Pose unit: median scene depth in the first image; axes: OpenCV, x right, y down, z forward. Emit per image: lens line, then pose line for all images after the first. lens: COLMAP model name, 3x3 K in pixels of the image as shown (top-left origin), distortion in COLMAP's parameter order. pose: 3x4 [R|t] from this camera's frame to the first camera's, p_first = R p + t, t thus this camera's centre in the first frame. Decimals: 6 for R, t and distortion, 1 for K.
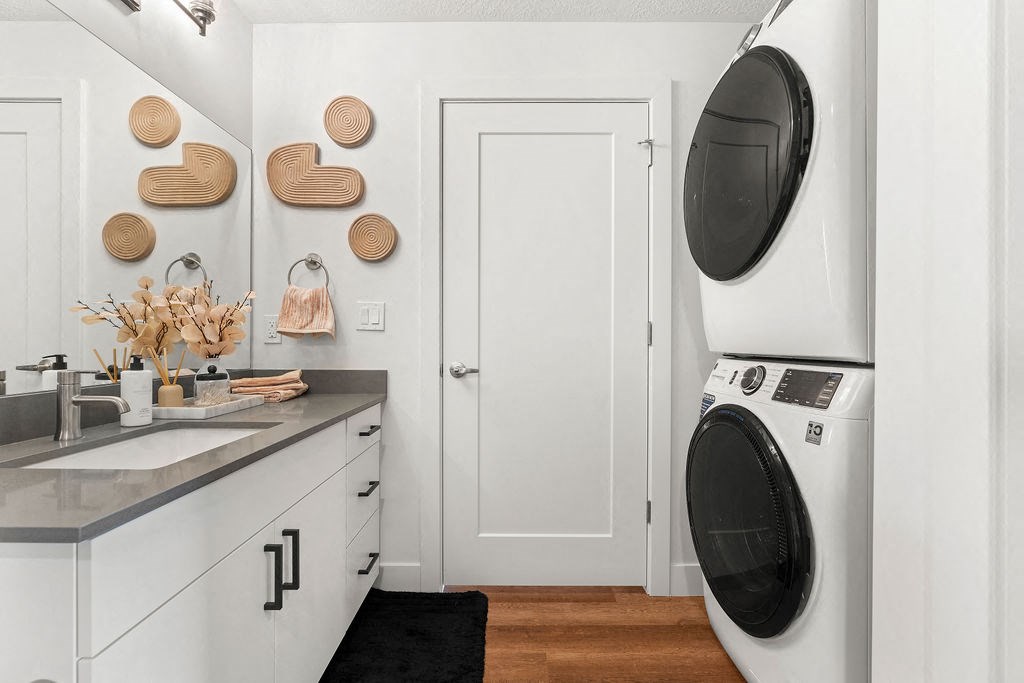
lens RADIAL K [[457.1, 0, 512.0], [0, 457.1, 342.8], [0, 0, 1]] dist [-0.012958, 0.001512]
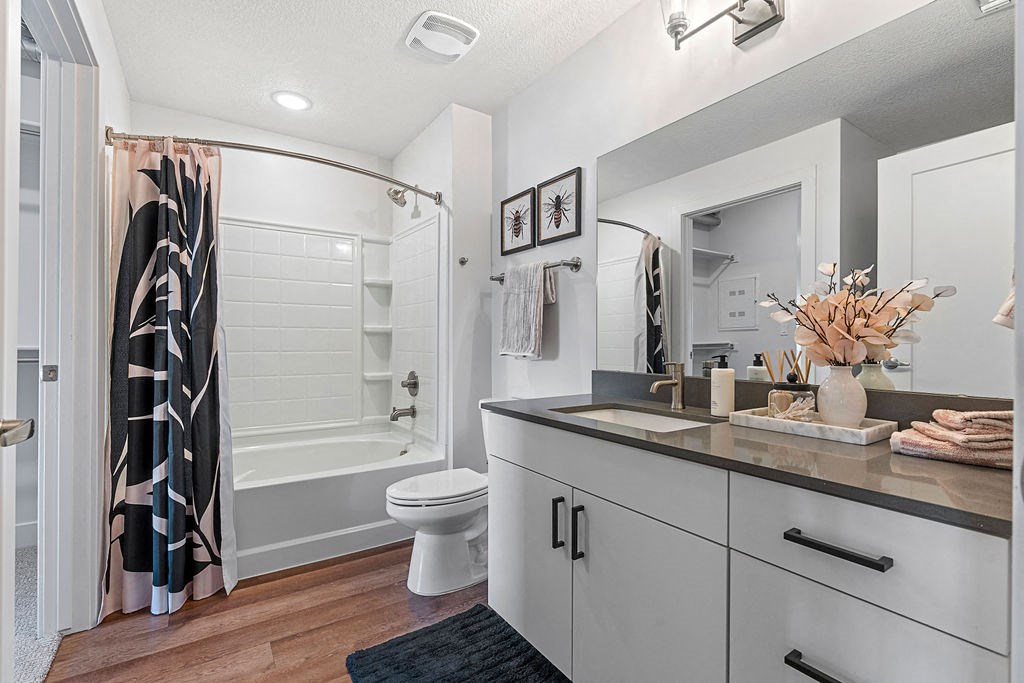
lens RADIAL K [[457.1, 0, 511.7], [0, 457.1, 343.2], [0, 0, 1]] dist [-0.012958, 0.001512]
pose [[-0.924589, -0.010804, -0.380812, 0.071461], [-0.009671, 0.999941, -0.004888, 0.010183], [0.380843, -0.000837, -0.924639, 1.816671]]
